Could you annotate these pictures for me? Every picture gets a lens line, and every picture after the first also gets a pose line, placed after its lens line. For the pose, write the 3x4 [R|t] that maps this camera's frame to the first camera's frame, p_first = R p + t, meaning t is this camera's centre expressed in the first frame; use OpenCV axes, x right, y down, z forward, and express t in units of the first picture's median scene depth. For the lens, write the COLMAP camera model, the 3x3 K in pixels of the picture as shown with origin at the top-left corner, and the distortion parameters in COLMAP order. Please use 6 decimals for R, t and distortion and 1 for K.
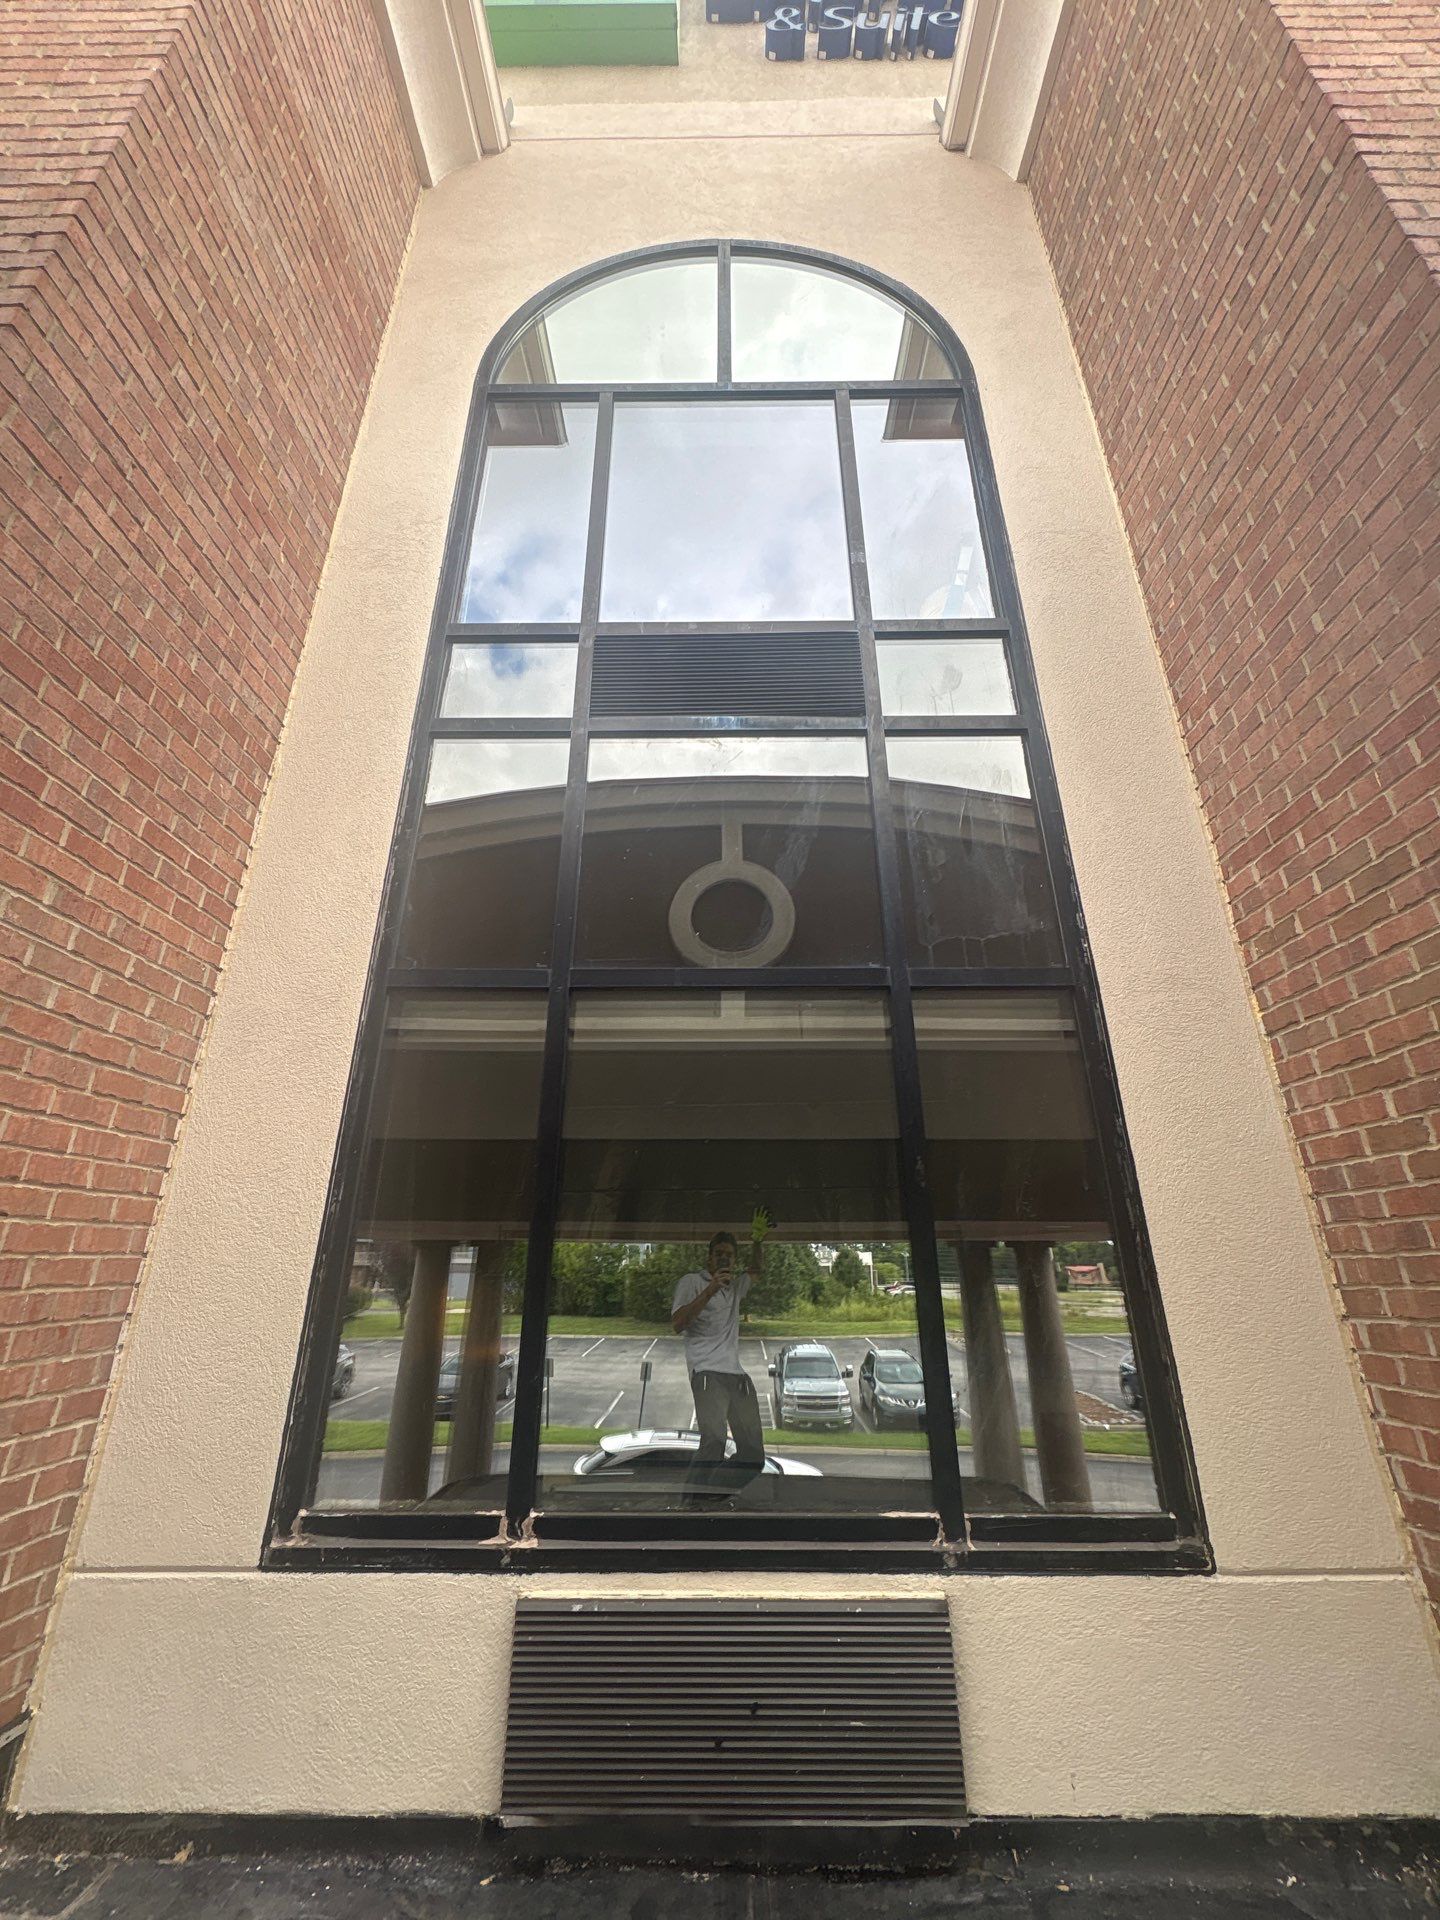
lens RADIAL K [[766.4, 0, 720.6], [0, 766.4, 952.3], [0, 0, 1]] dist [0.001828, -0.000357]
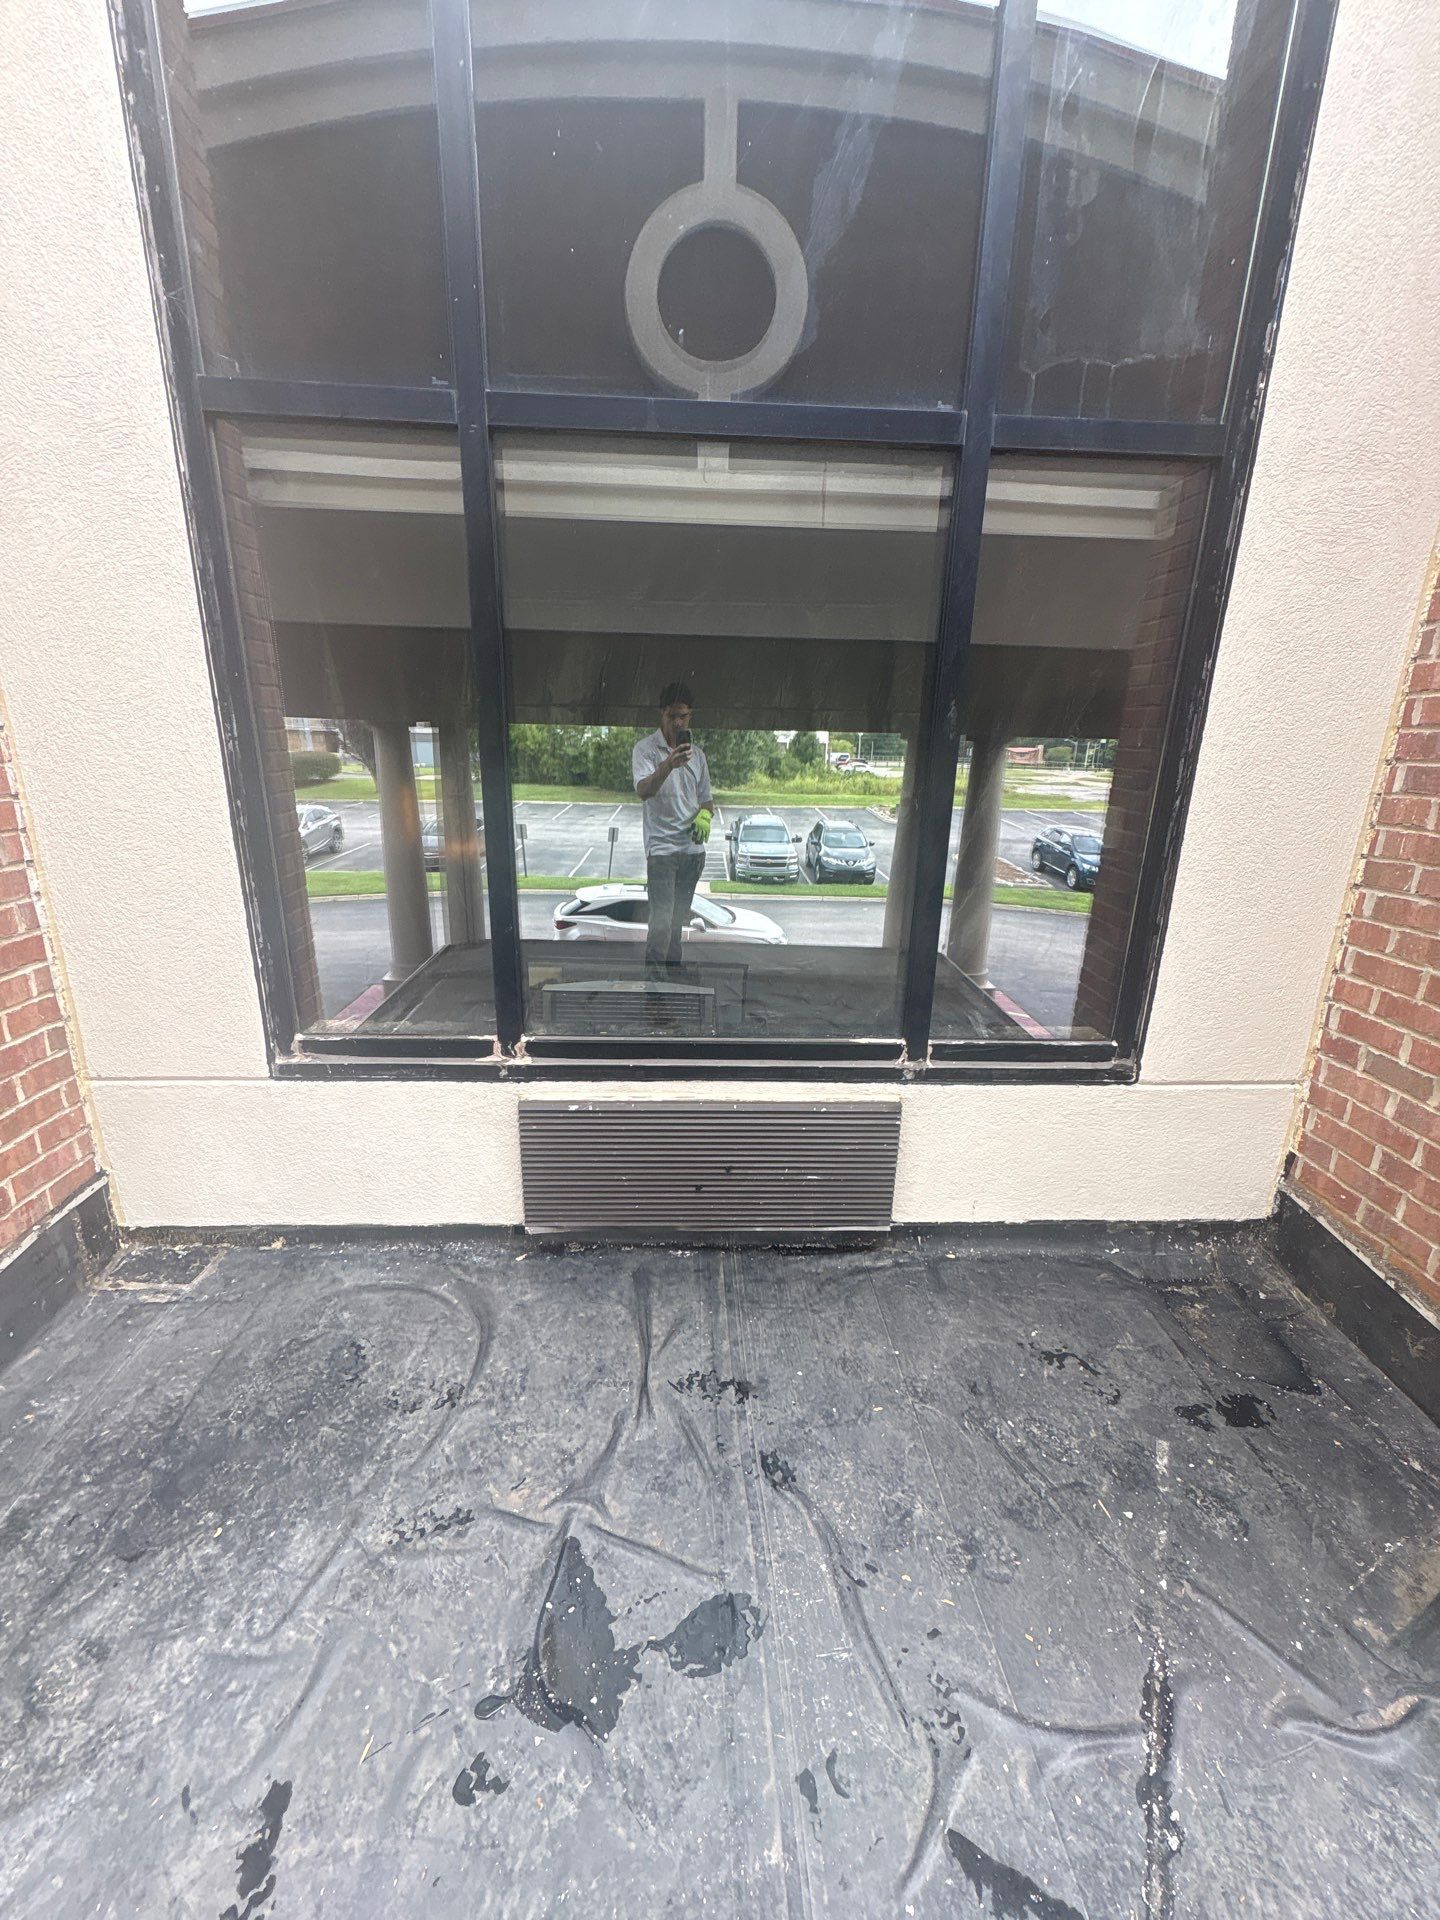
lens RADIAL K [[776.9, 0, 721.0], [0, 776.9, 965.5], [0, 0, 1]] dist [0.000349, 0.000137]
pose [[0.998531, 0.010714, 0.053110, -0.025148], [-0.041384, 0.783498, 0.620015, -0.013324], [-0.034968, -0.621302, 0.782790, 0.168023]]
